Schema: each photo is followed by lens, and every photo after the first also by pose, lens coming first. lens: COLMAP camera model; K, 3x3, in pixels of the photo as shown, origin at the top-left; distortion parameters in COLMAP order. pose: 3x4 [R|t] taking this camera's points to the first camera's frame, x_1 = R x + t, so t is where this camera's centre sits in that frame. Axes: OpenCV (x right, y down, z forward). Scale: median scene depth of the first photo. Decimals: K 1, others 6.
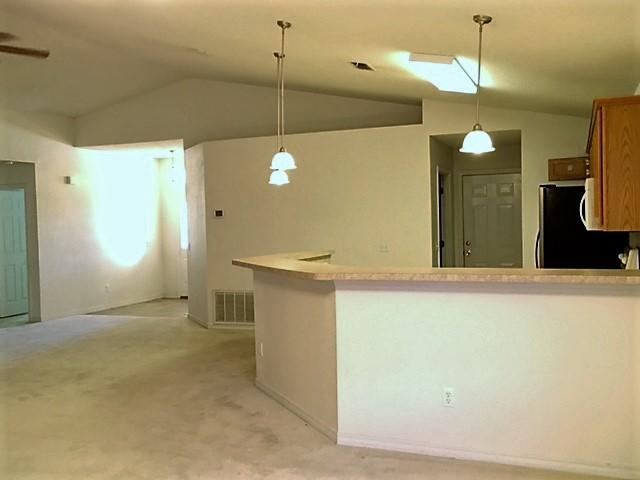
lens RADIAL K [[663.3, 0, 320.0], [0, 663.3, 240.0], [0, 0, 1]] dist [0.021344, 0.011811]
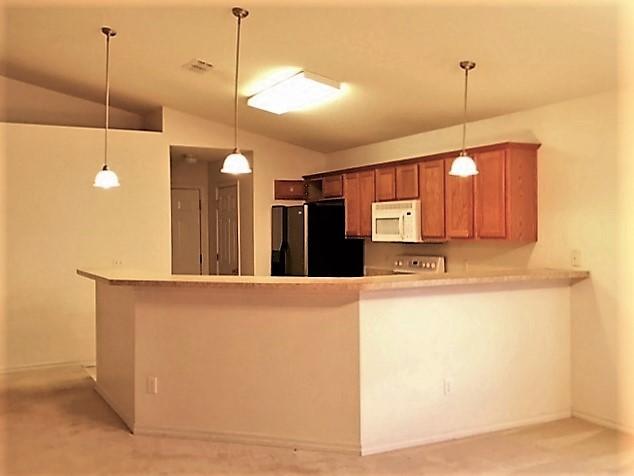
lens RADIAL K [[679.4, 0, 317.0], [0, 679.4, 238.0], [0, 0, 1]] dist [0.002792, -0.001720]
pose [[0.641949, 0.008038, 0.766705, -1.157980], [0.018393, 0.999496, -0.025879, 0.010655], [-0.766526, 0.030715, 0.641478, 0.568736]]
